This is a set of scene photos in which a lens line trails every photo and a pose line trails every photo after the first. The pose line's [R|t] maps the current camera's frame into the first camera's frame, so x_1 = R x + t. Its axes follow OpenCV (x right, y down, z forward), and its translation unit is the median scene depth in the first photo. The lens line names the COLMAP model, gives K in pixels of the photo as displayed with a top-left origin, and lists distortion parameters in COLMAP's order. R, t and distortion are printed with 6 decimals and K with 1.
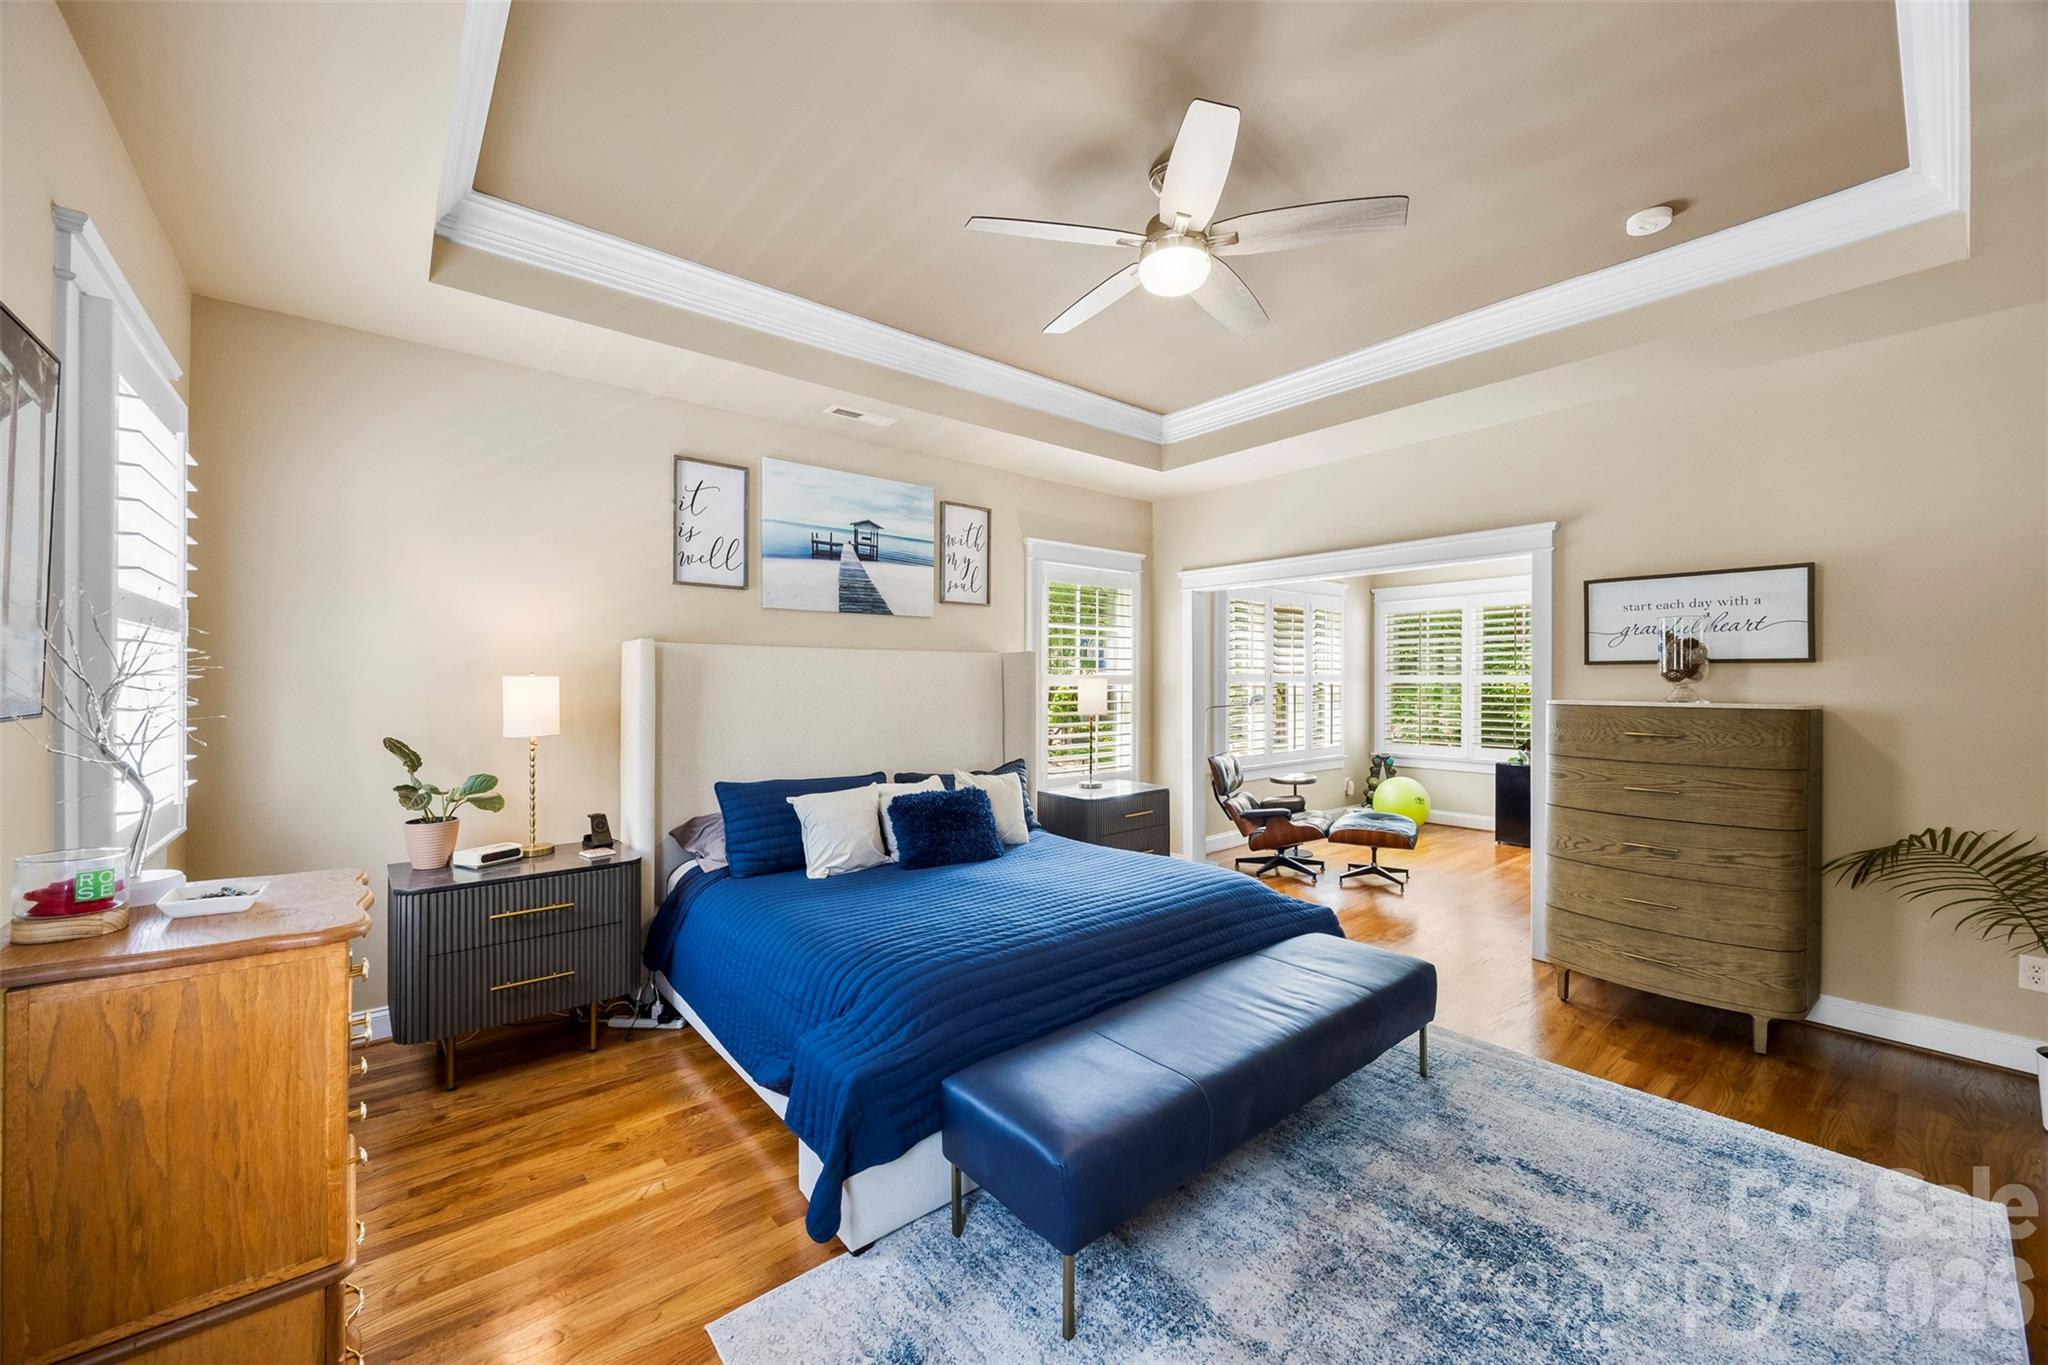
lens RADIAL K [[790.9, 0, 1039.4], [0, 790.9, 681.9], [0, 0, 1]] dist [-0.005000, -0.000031]
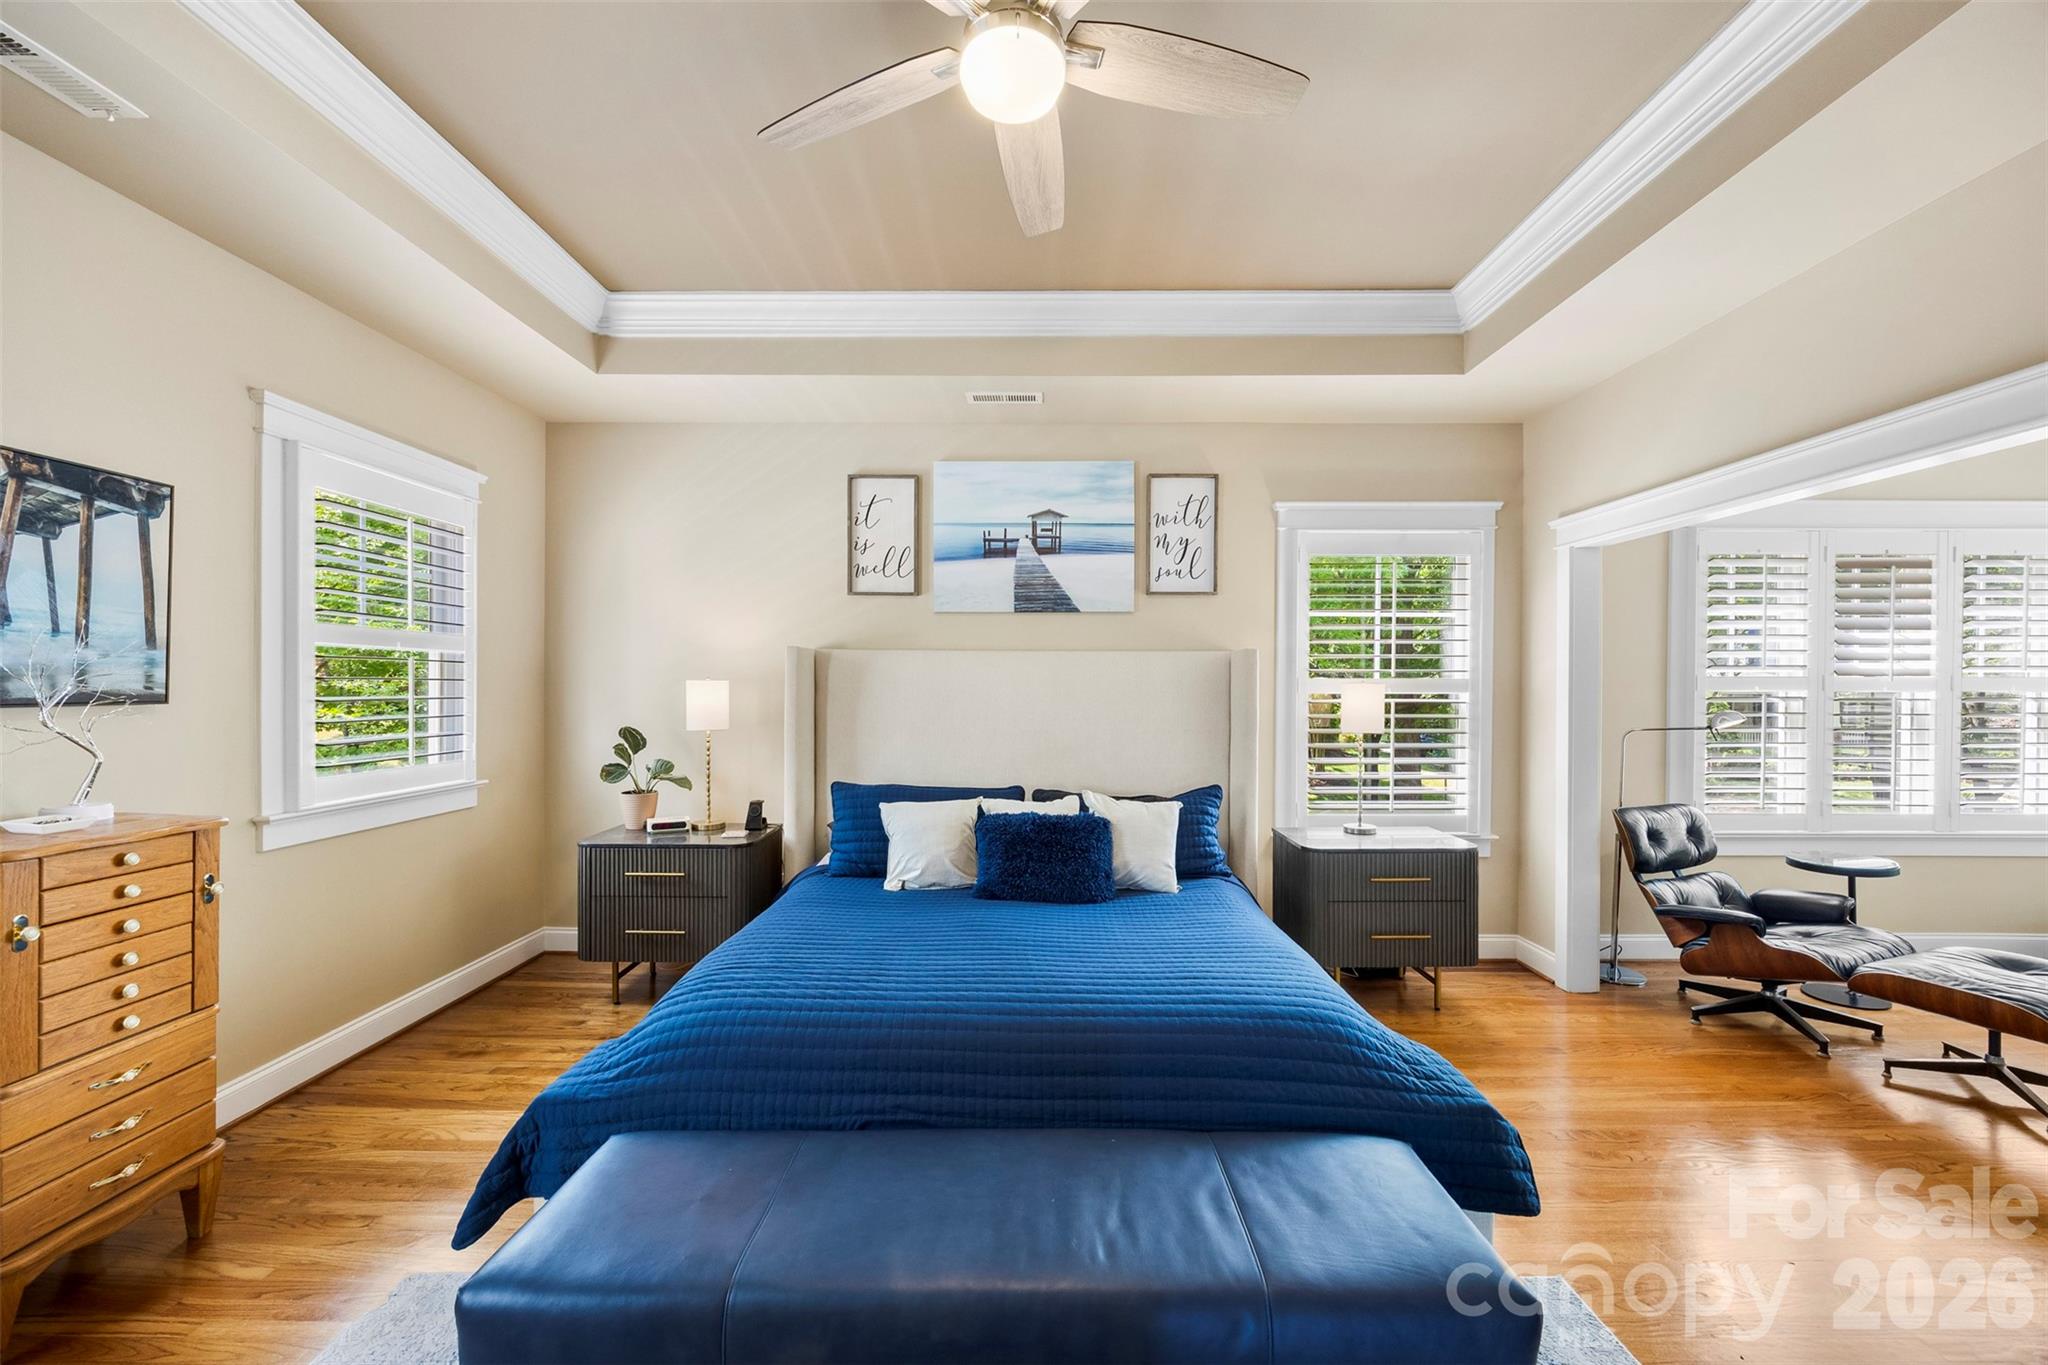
lens RADIAL K [[790.9, 0, 1025.6], [0, 790.9, 692.2], [0, 0, 1]] dist [-0.005000, -0.000031]
pose [[0.753309, 0.007334, -0.657626, 0.360485], [-0.004950, 0.999973, 0.005482, 0.001375], [0.657648, -0.000874, 0.753325, 0.289962]]
